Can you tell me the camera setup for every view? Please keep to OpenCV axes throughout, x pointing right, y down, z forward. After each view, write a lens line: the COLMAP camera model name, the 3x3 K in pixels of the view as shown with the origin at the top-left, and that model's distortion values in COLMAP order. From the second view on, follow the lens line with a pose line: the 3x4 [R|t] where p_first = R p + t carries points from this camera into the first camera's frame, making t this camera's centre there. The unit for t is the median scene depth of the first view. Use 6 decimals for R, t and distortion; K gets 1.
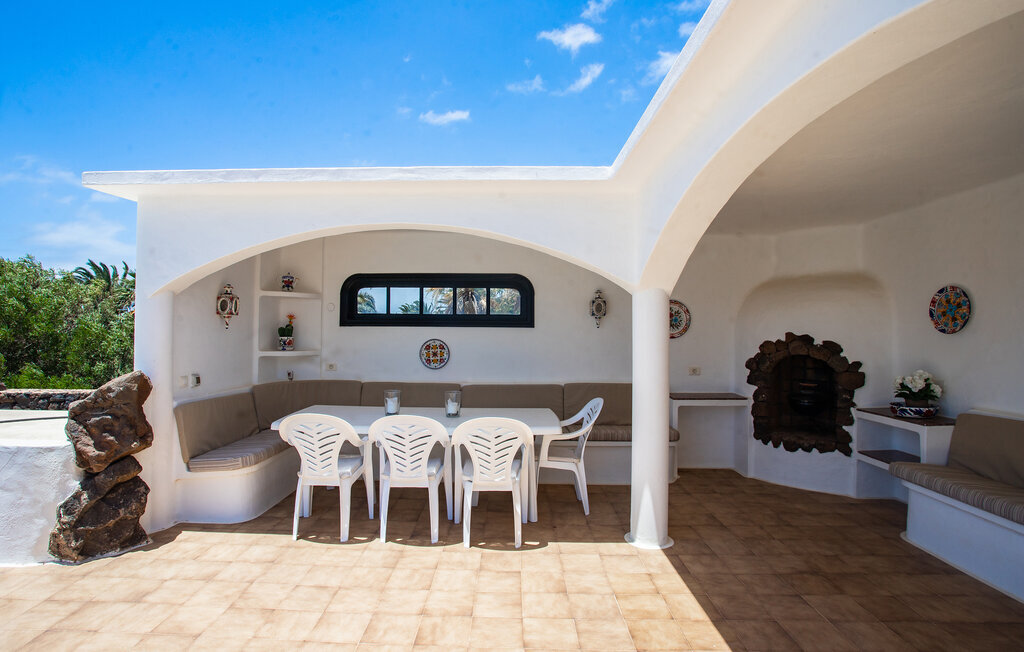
lens RADIAL K [[532.3, 0, 518.5], [0, 532.3, 315.1], [0, 0, 1]] dist [-0.046987, 0.003493]
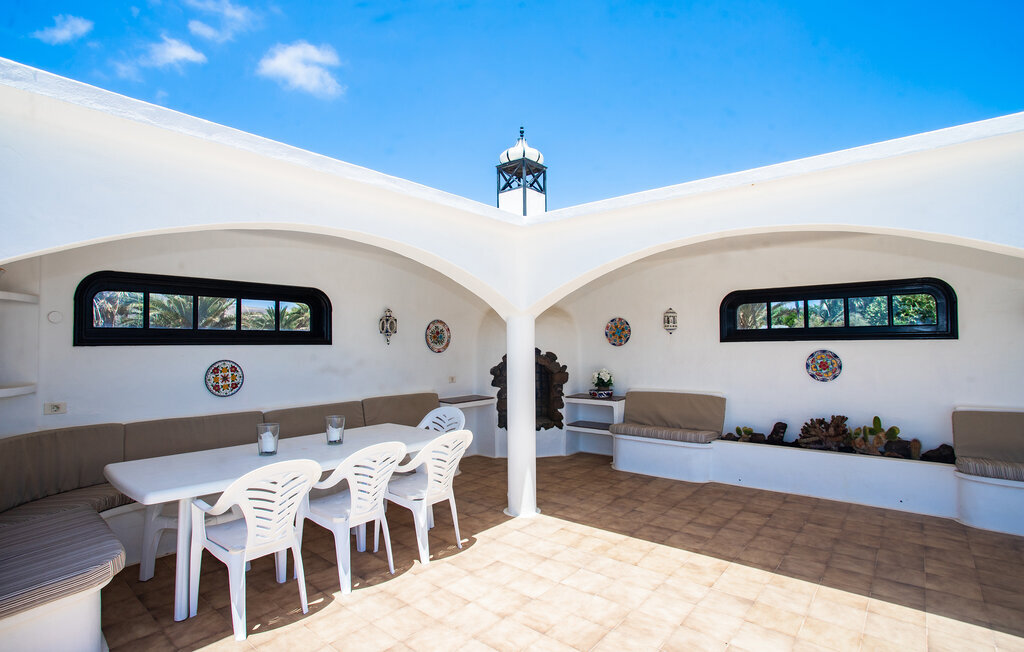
lens RADIAL K [[504.5, 0, 520.9], [0, 504.5, 319.6], [0, 0, 1]] dist [-0.040474, 0.001030]
pose [[0.605017, 0.028496, 0.795703, -0.596994], [-0.013352, 0.999582, -0.025644, -0.004029], [-0.796101, 0.004891, 0.605144, 0.217539]]
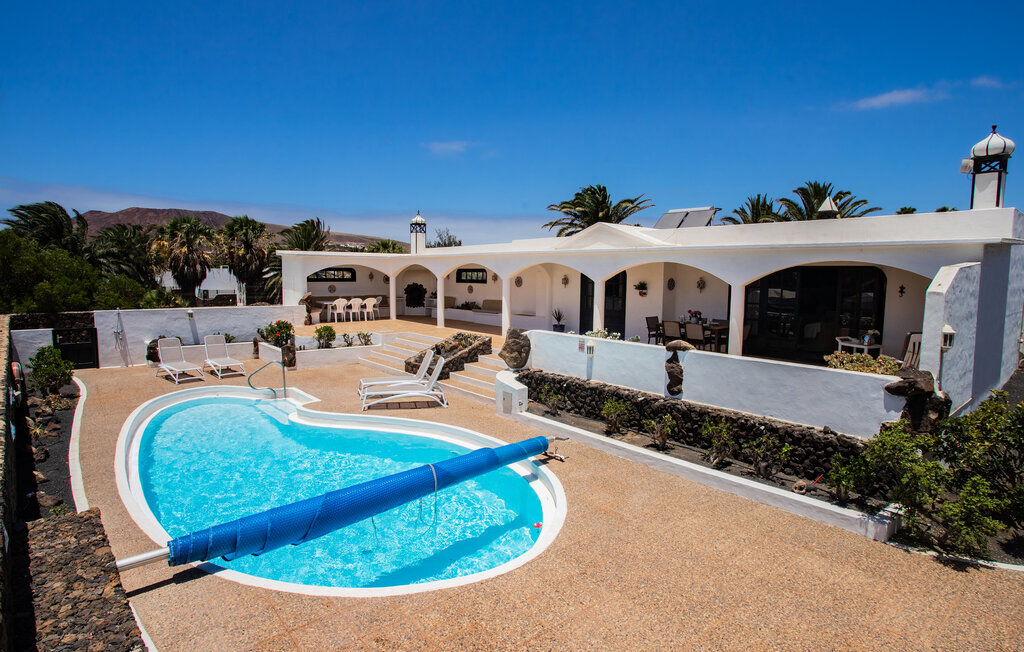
lens RADIAL K [[532.3, 0, 522.5], [0, 532.3, 314.8], [0, 0, 1]] dist [-0.046987, 0.003493]
pose [[0.739204, -0.052932, 0.671398, -2.130322], [-0.026652, 0.993827, 0.107694, -0.234549], [-0.672954, -0.097502, 0.733230, -3.432249]]
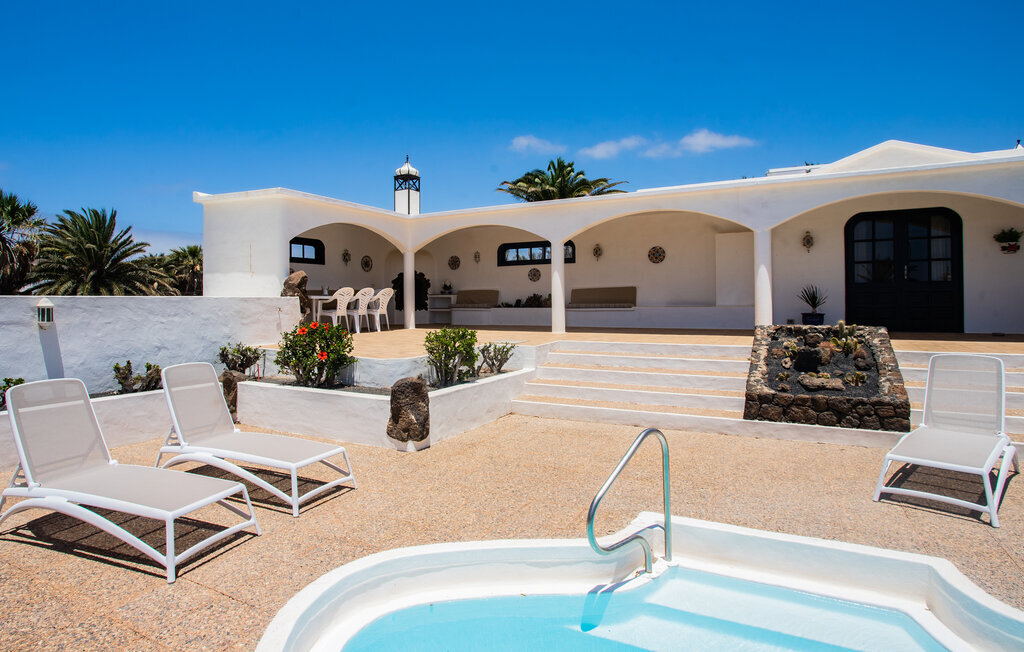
lens RADIAL K [[532.3, 0, 478.2], [0, 532.3, 301.9], [0, 0, 1]] dist [-0.046987, 0.003493]
pose [[0.474713, -0.016791, 0.879980, -1.994788], [-0.014929, 0.999521, 0.027126, 0.134864], [-0.880014, -0.026014, 0.474235, -0.757291]]
